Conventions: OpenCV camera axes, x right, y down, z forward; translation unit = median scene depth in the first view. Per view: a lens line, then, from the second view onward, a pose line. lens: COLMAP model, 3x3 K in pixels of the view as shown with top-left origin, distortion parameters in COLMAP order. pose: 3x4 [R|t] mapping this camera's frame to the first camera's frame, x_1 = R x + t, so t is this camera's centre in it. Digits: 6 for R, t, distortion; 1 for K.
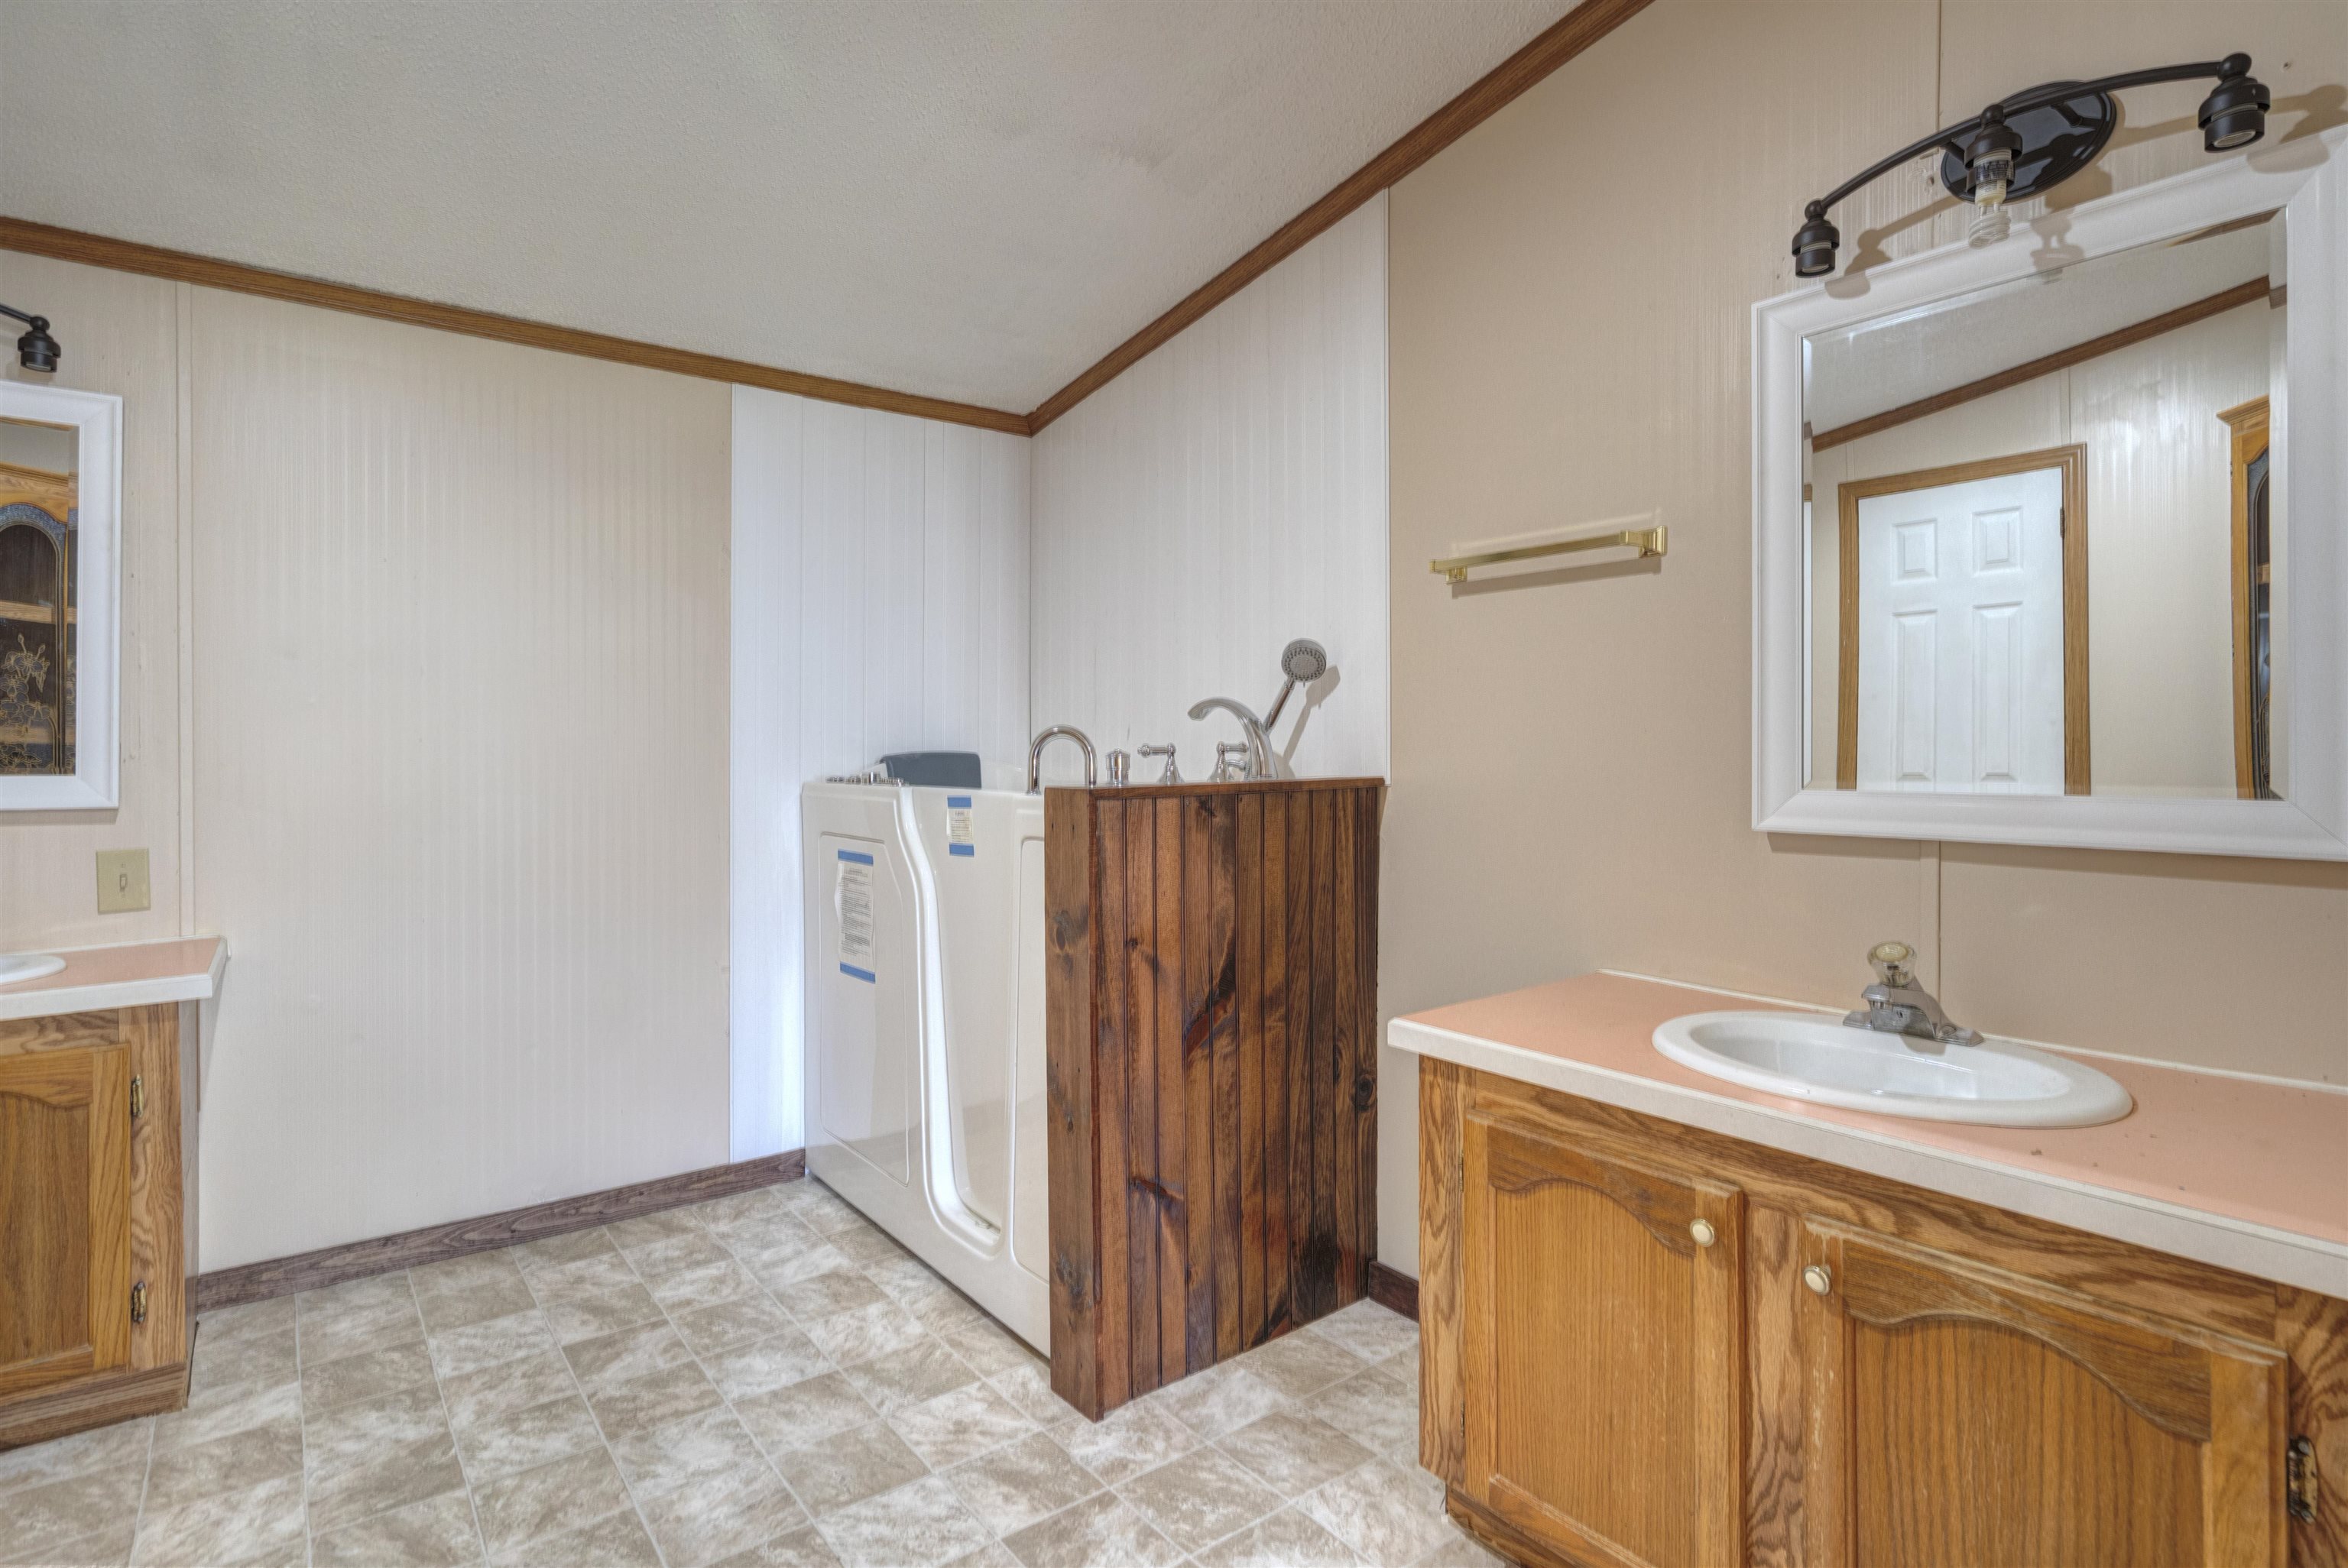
lens RADIAL K [[1201.3, 0, 1182.1], [0, 1201.3, 755.5], [0, 0, 1]] dist [-0.006237, 0.001950]
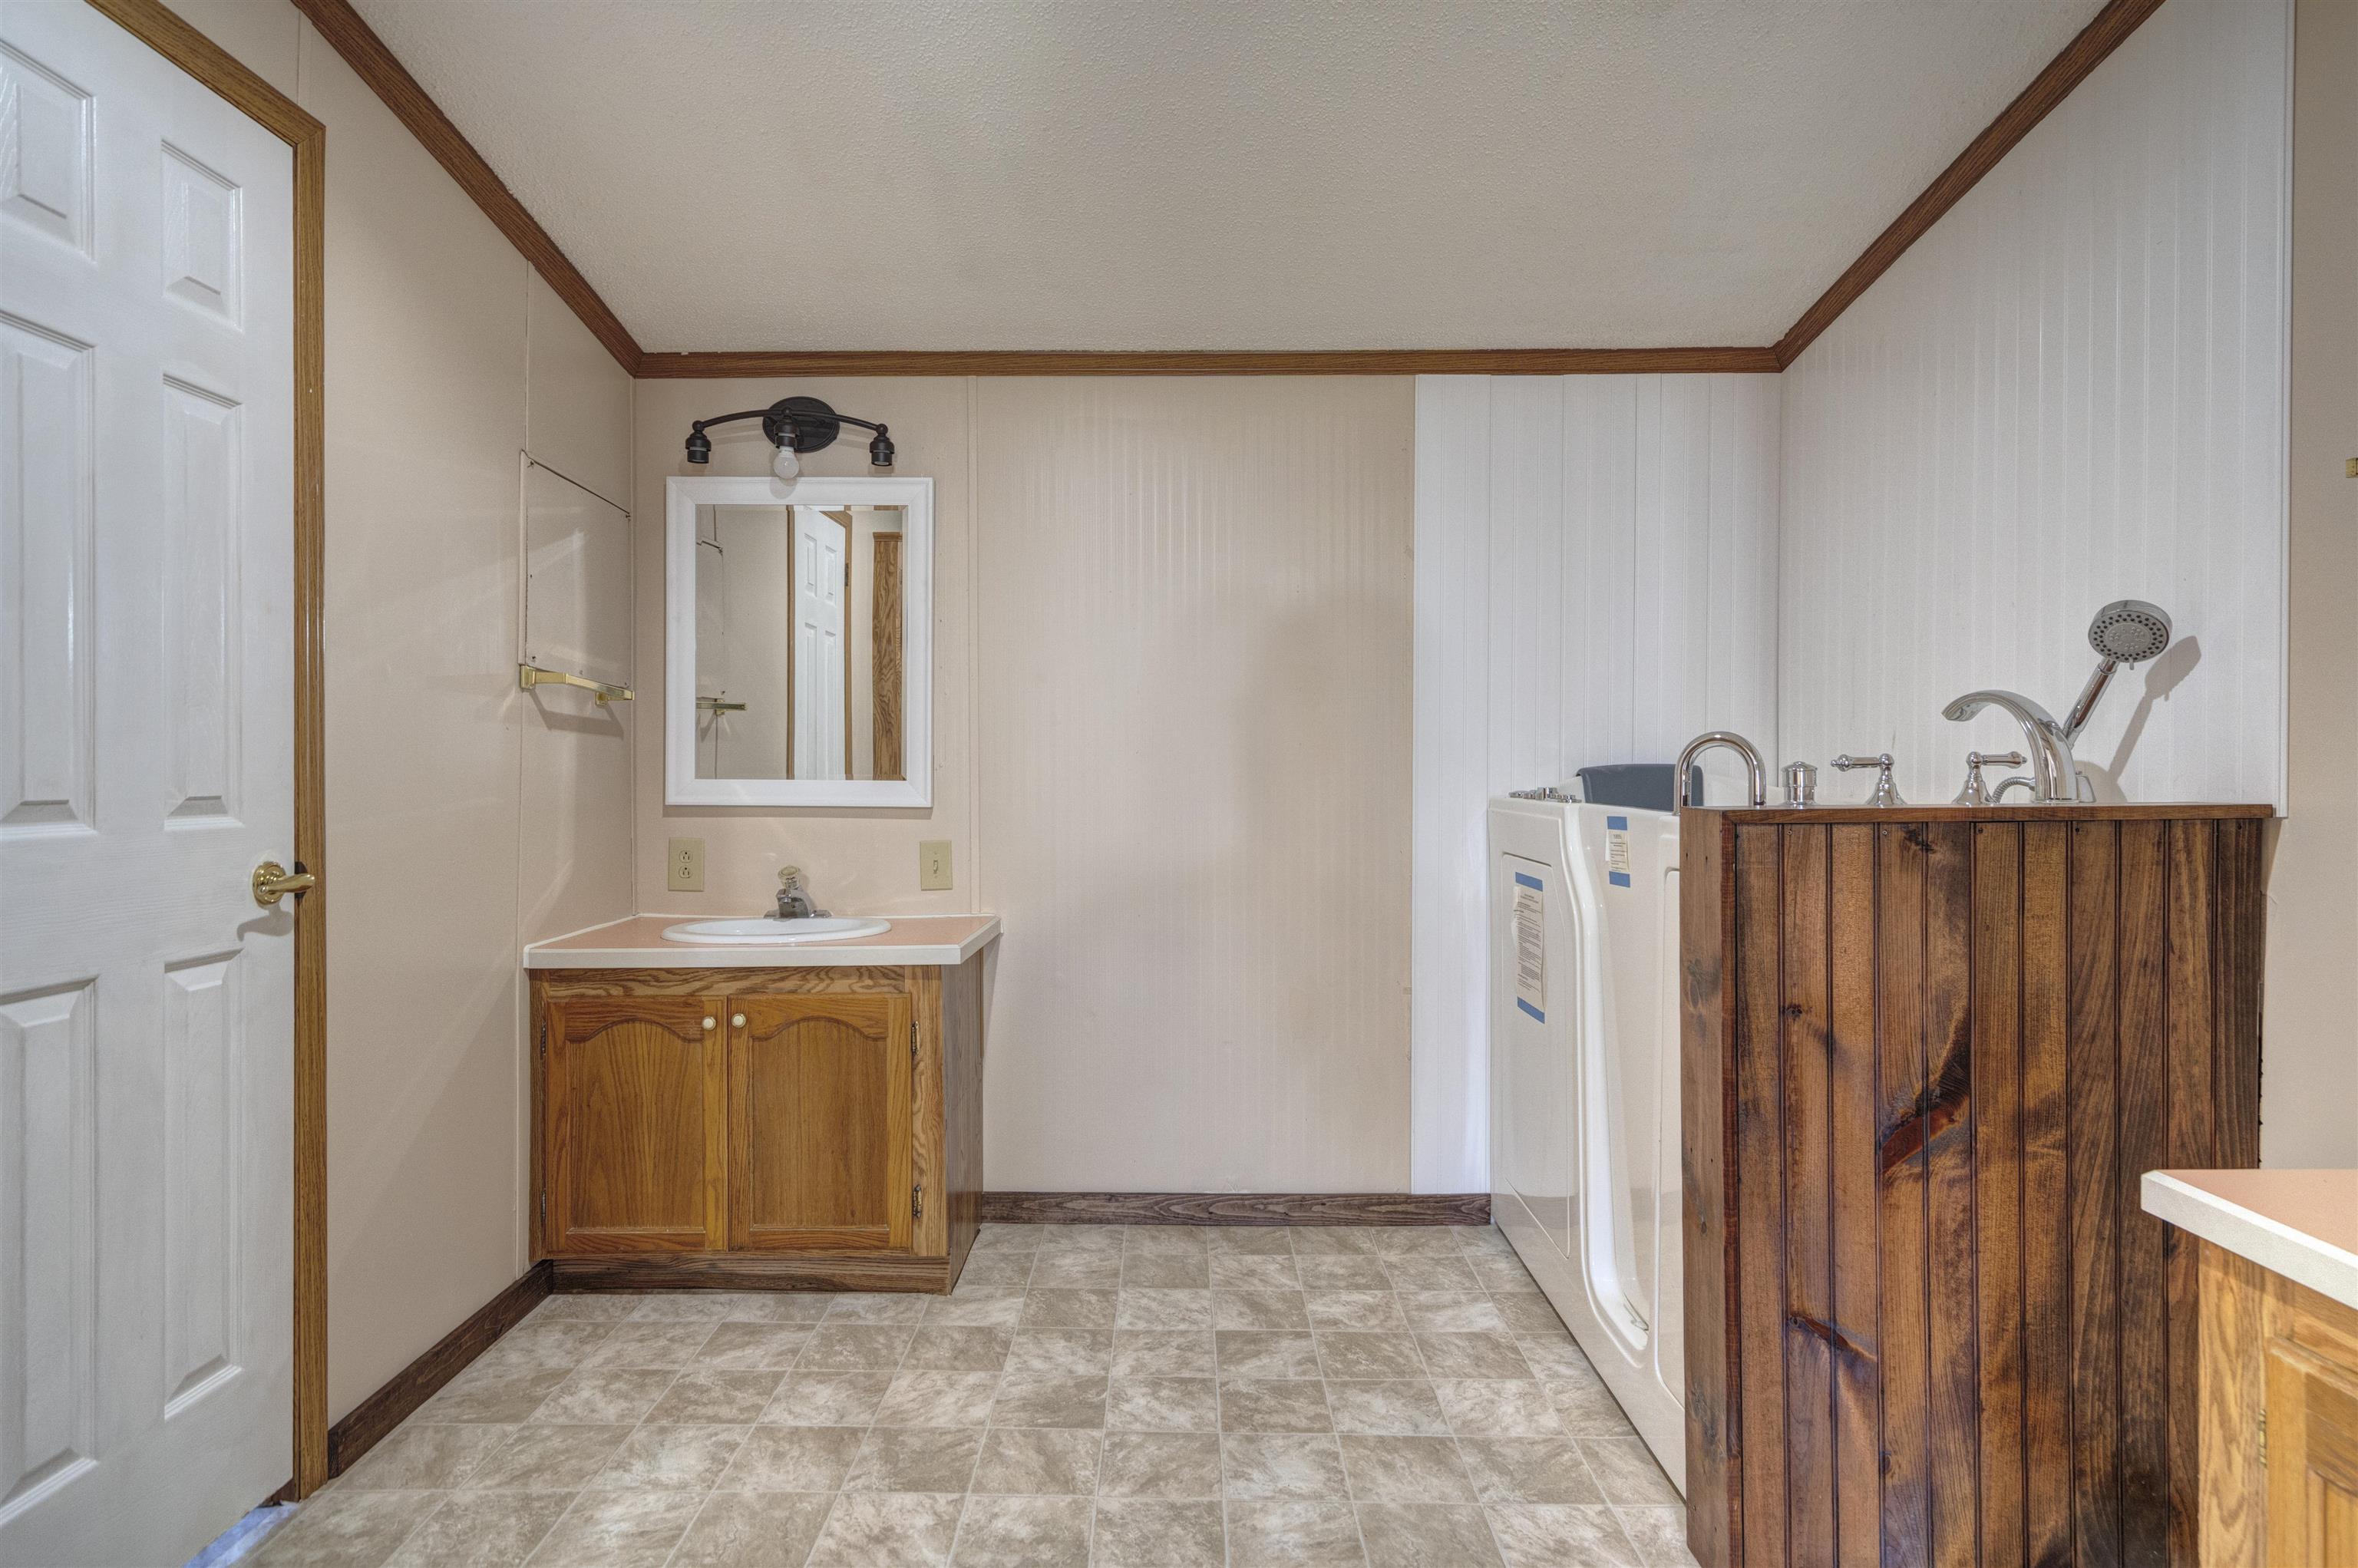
lens RADIAL K [[1314.8, 0, 1179.0], [0, 1314.8, 784.0], [0, 0, 1]] dist [-0.000592, 0.002323]
pose [[0.777604, 0.011572, -0.628648, 0.172977], [-0.004336, 0.999906, 0.013044, 0.000630], [0.628739, -0.007417, 0.777581, 0.088490]]
